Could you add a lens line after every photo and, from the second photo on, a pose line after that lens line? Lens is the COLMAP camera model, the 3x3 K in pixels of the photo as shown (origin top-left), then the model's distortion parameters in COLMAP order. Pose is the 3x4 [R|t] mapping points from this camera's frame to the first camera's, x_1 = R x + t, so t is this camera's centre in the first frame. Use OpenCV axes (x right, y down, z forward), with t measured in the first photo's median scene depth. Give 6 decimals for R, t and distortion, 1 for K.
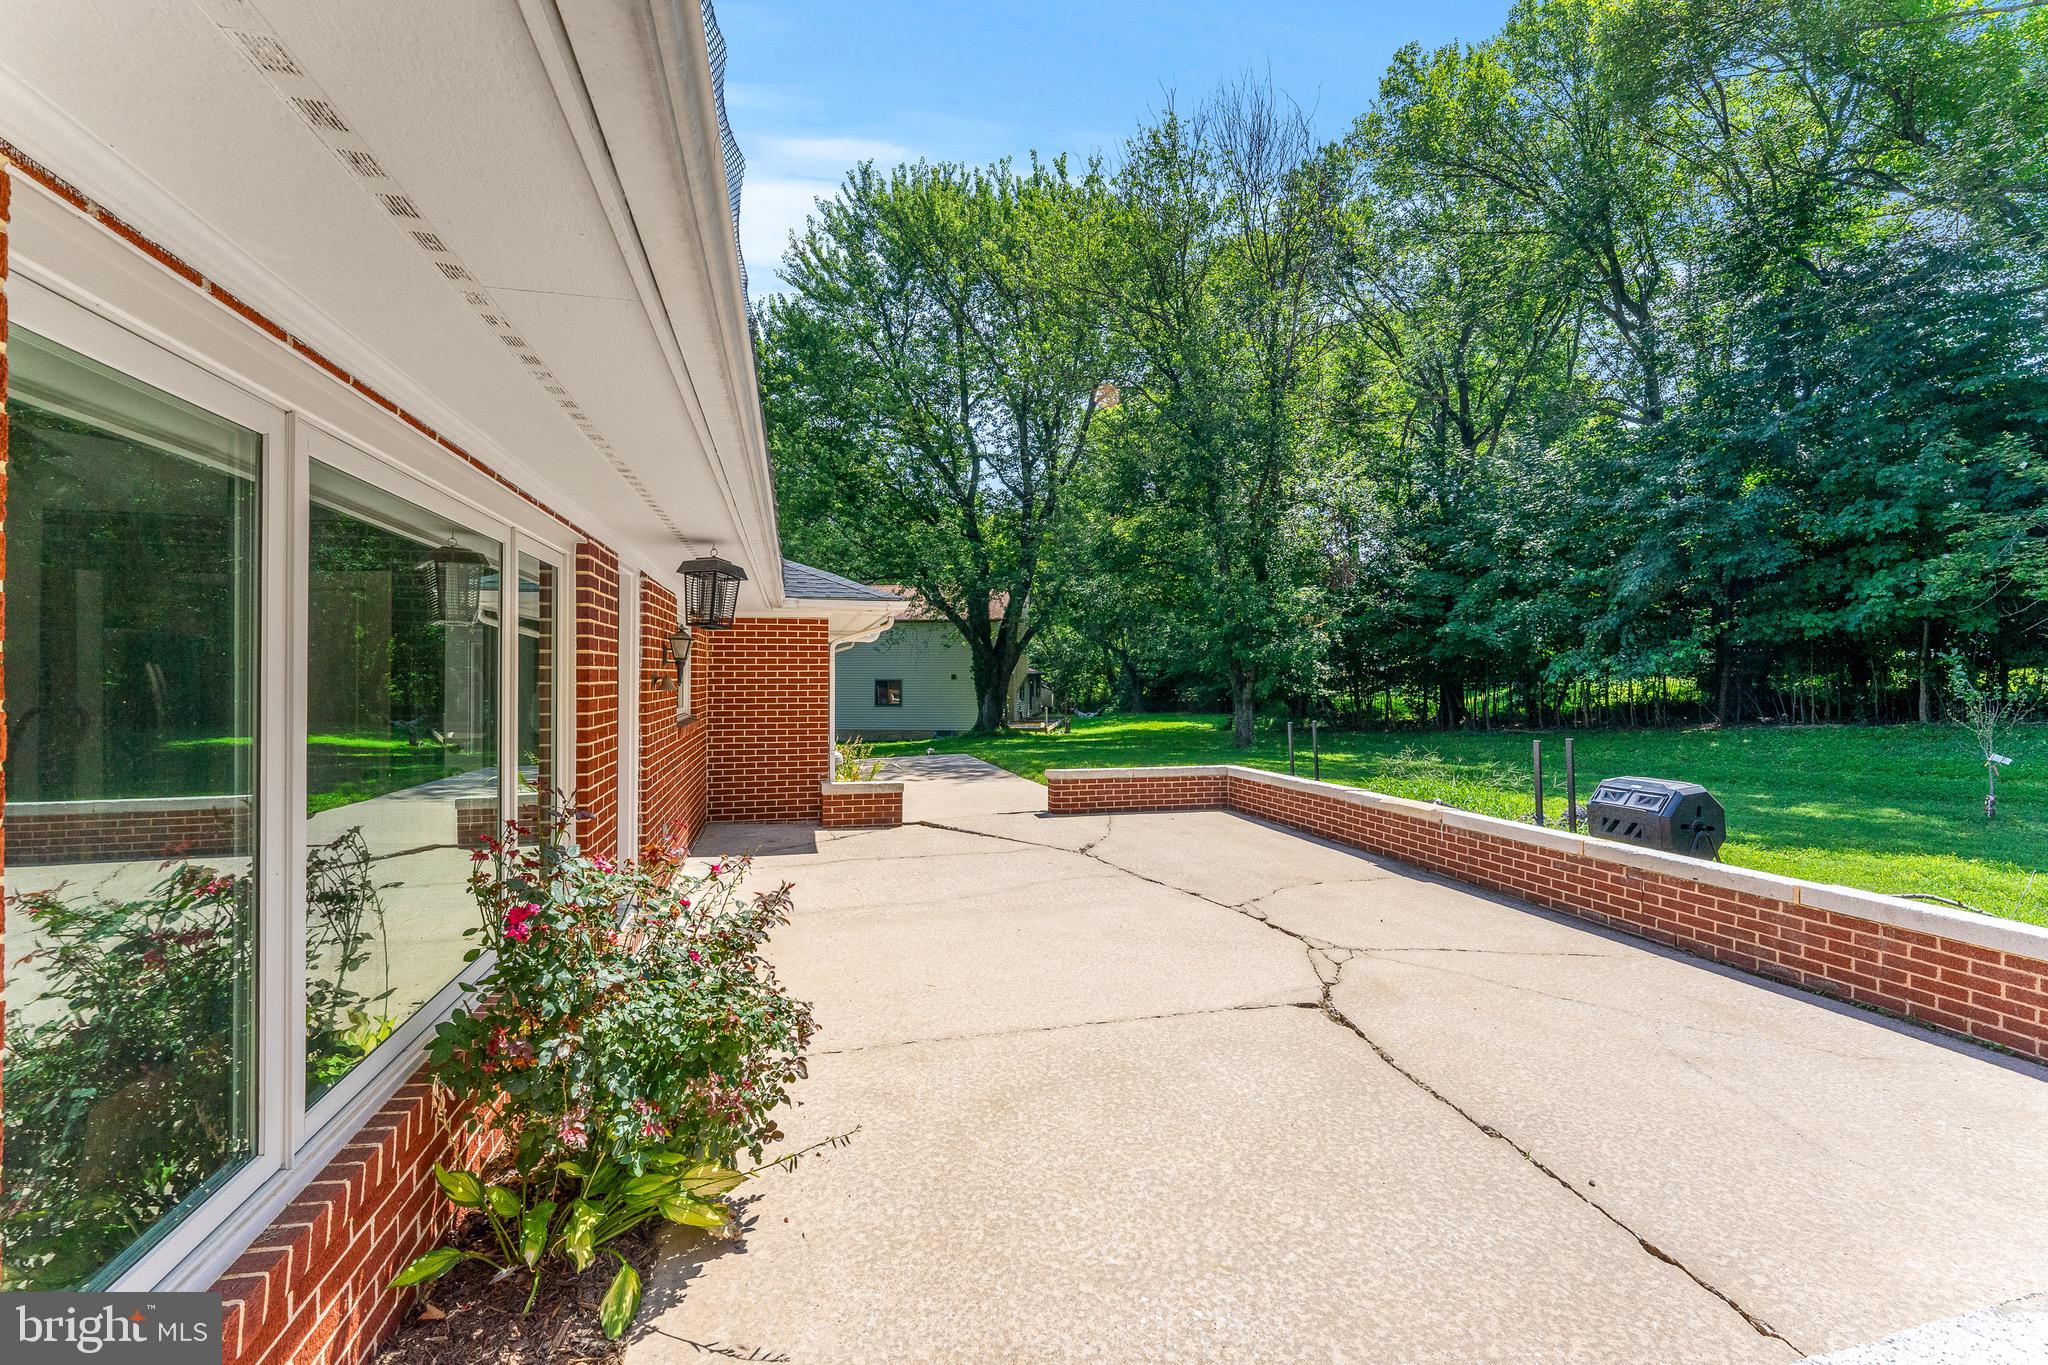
lens RADIAL K [[831.9, 0, 1026.0], [0, 831.9, 688.0], [0, 0, 1]] dist [-0.008345, -0.000511]
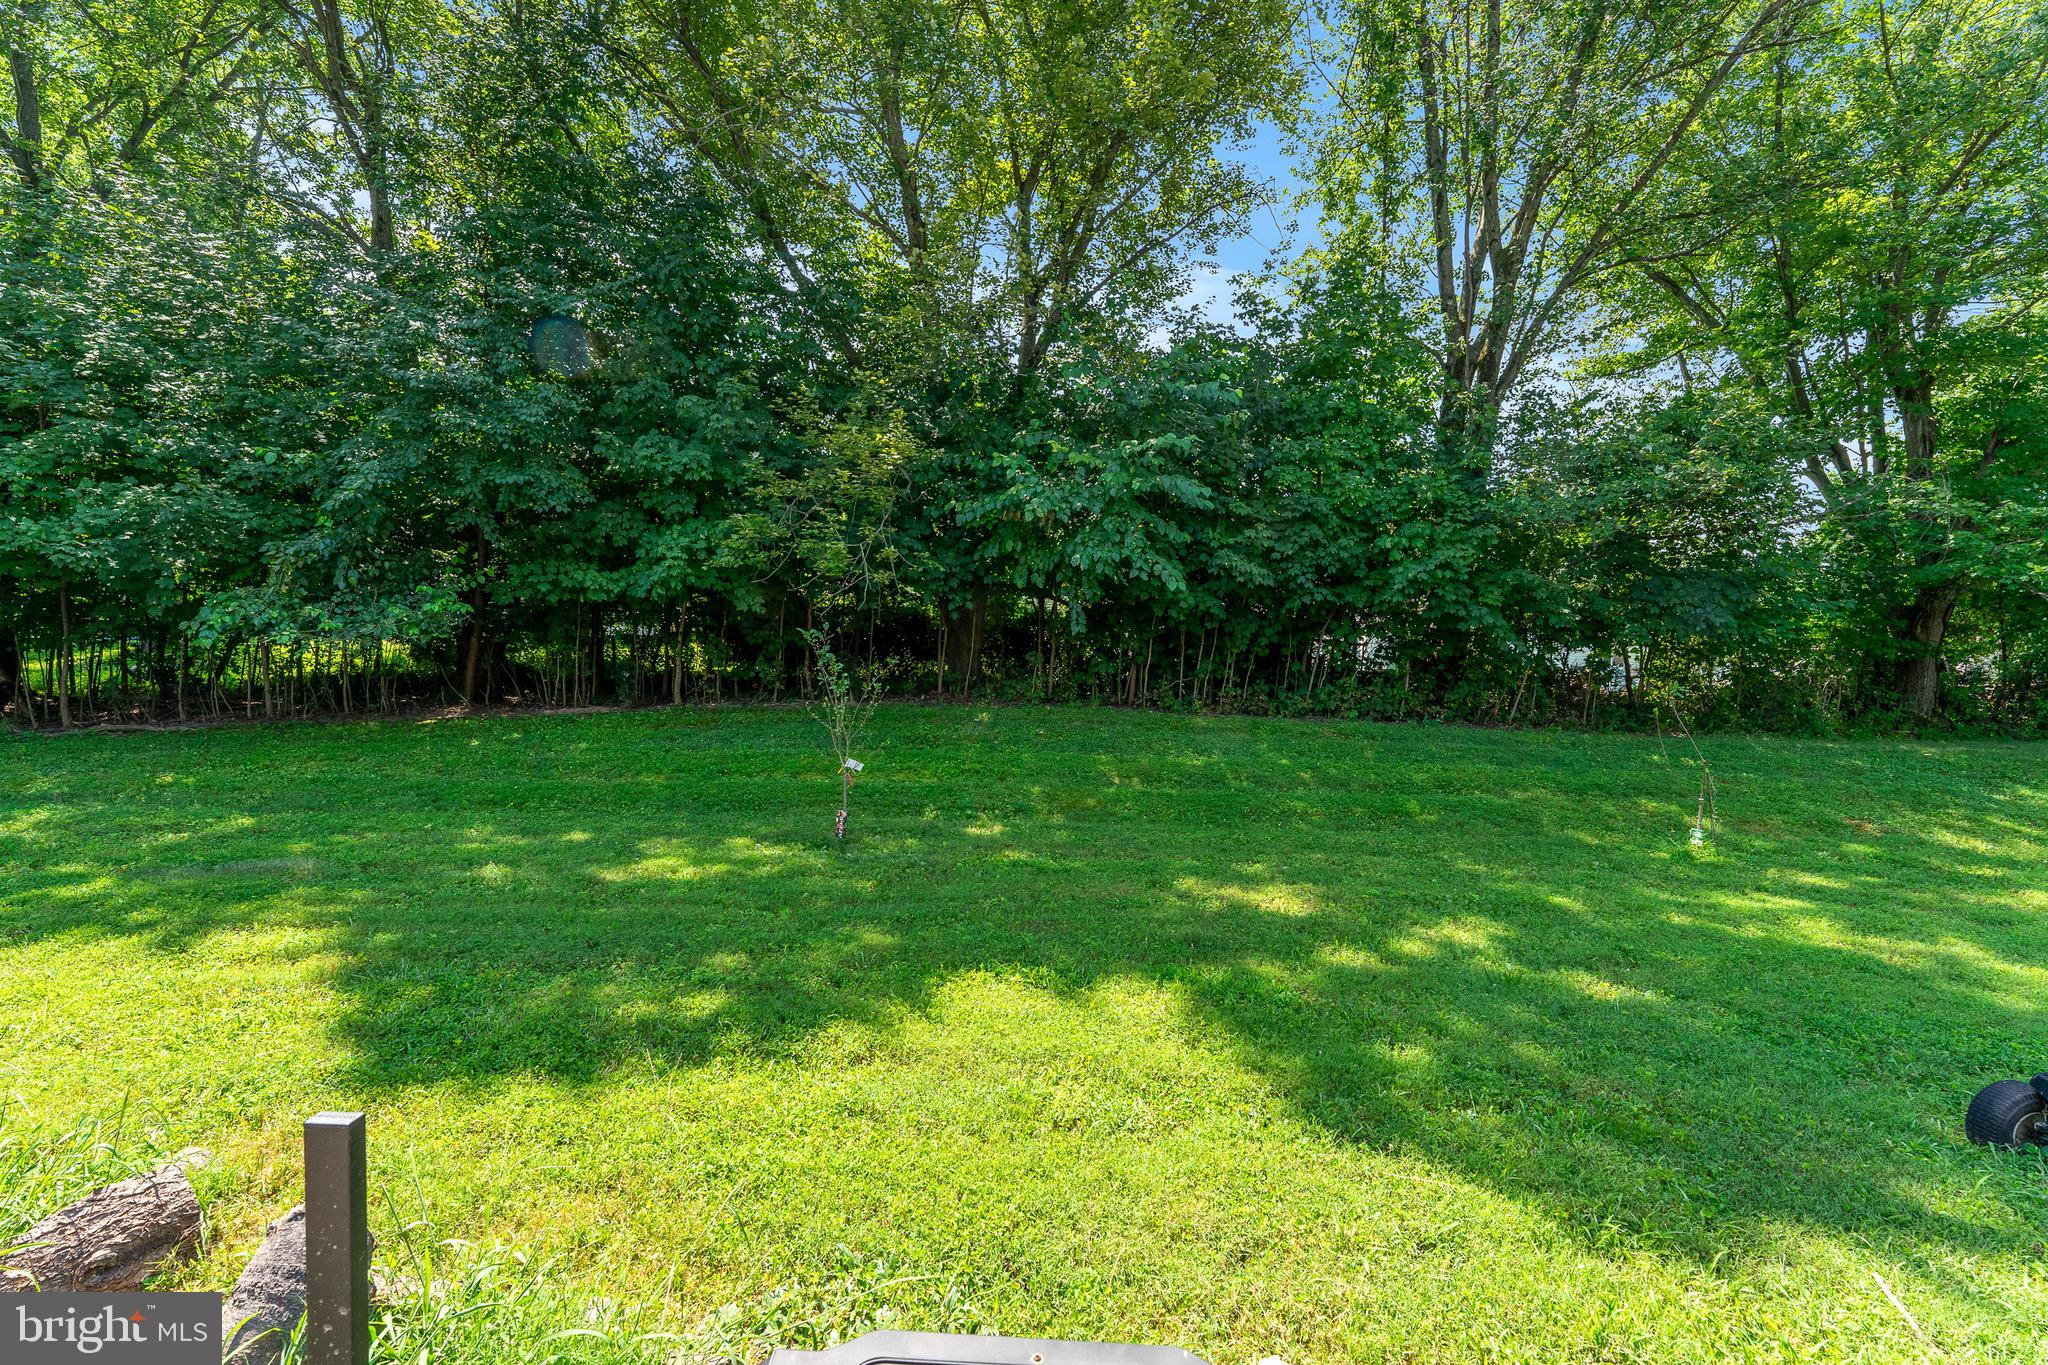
lens RADIAL K [[831.9, 0, 1026.0], [0, 831.9, 688.0], [0, 0, 1]] dist [-0.008345, -0.000511]
pose [[0.223313, -0.008909, 0.974706, 0.217078], [-0.034700, 0.999252, 0.017083, -0.004636], [-0.974129, -0.037637, 0.222837, 0.336014]]
